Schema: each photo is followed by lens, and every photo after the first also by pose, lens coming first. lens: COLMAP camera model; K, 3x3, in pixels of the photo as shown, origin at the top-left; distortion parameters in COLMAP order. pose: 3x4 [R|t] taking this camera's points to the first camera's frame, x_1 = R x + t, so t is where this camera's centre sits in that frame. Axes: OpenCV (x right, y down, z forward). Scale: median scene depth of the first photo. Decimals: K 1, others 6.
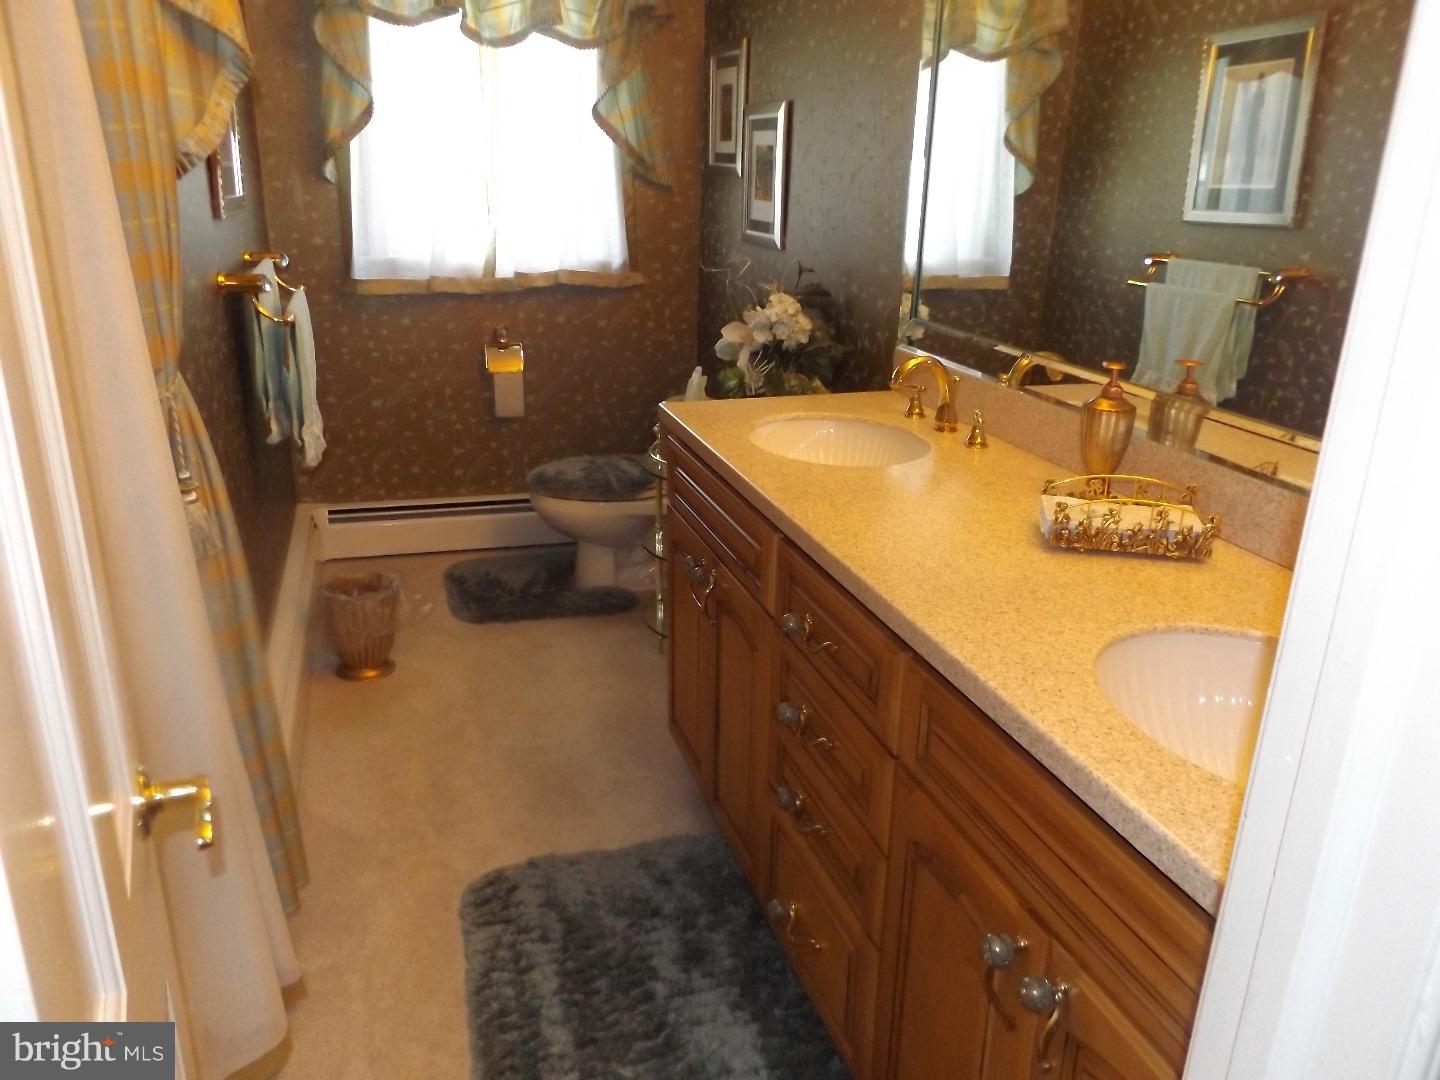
lens RADIAL K [[1068.9, 0, 720.0], [0, 1068.9, 540.0], [0, 0, 1]] dist [-0.005641, -0.001224]
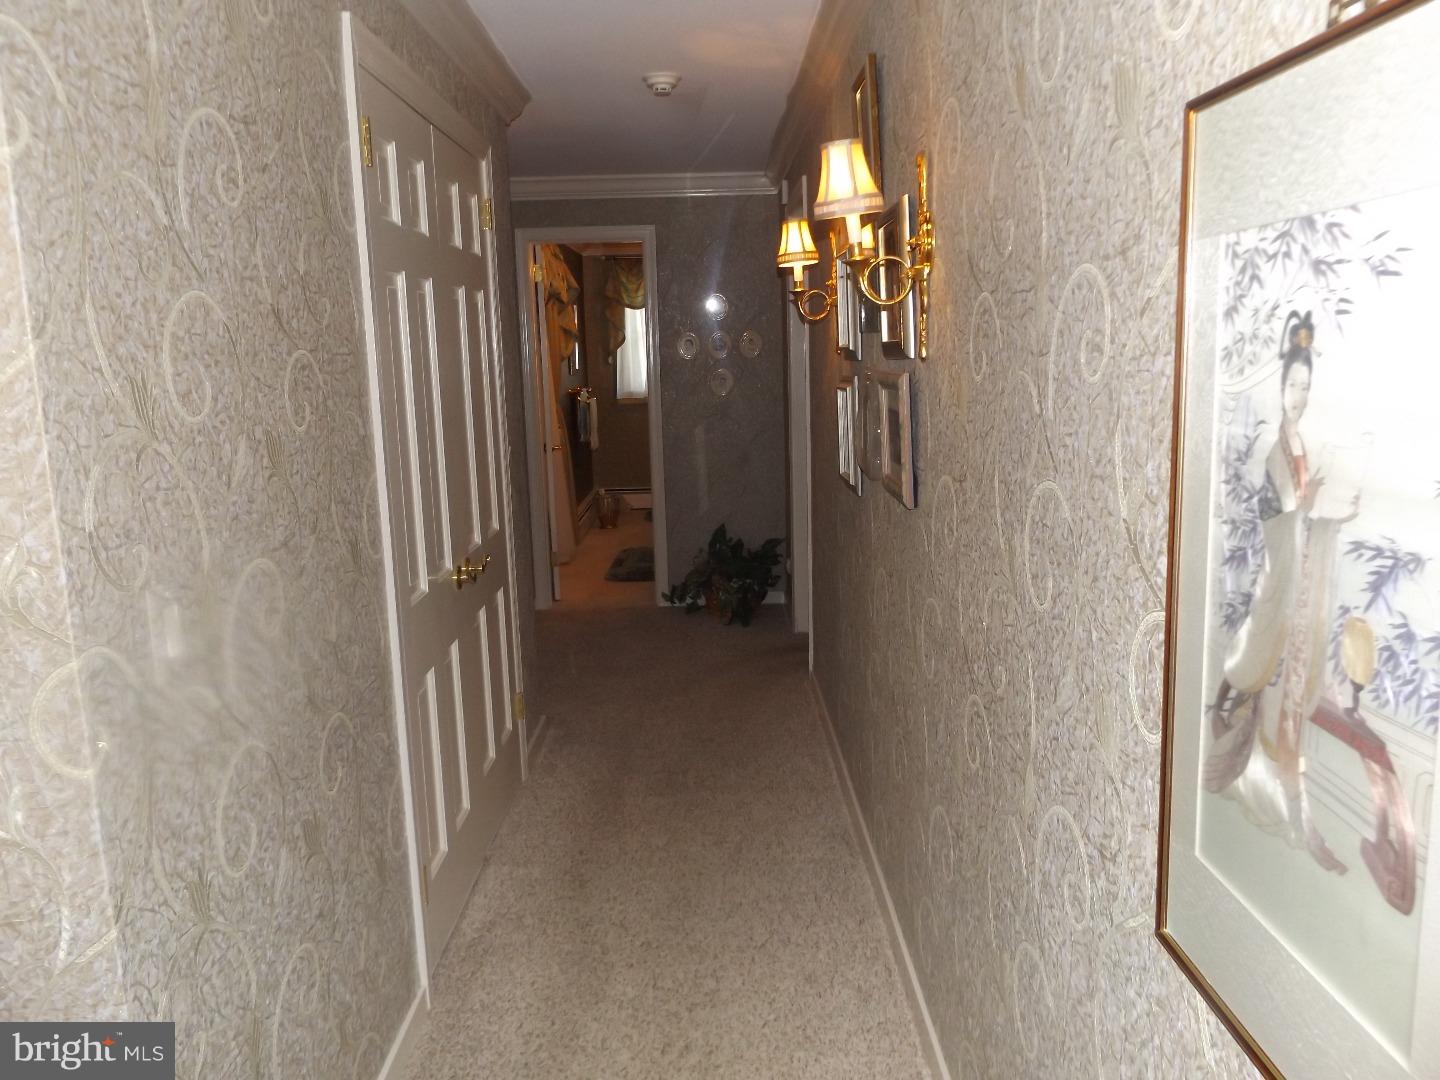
lens RADIAL K [[1068.9, 0, 720.0], [0, 1068.9, 540.0], [0, 0, 1]] dist [-0.005641, -0.001224]
pose [[0.954620, -0.002328, -0.297819, 0.925341], [-0.047474, 0.985994, -0.159881, 0.688180], [0.294020, 0.166764, 0.941139, -1.835890]]
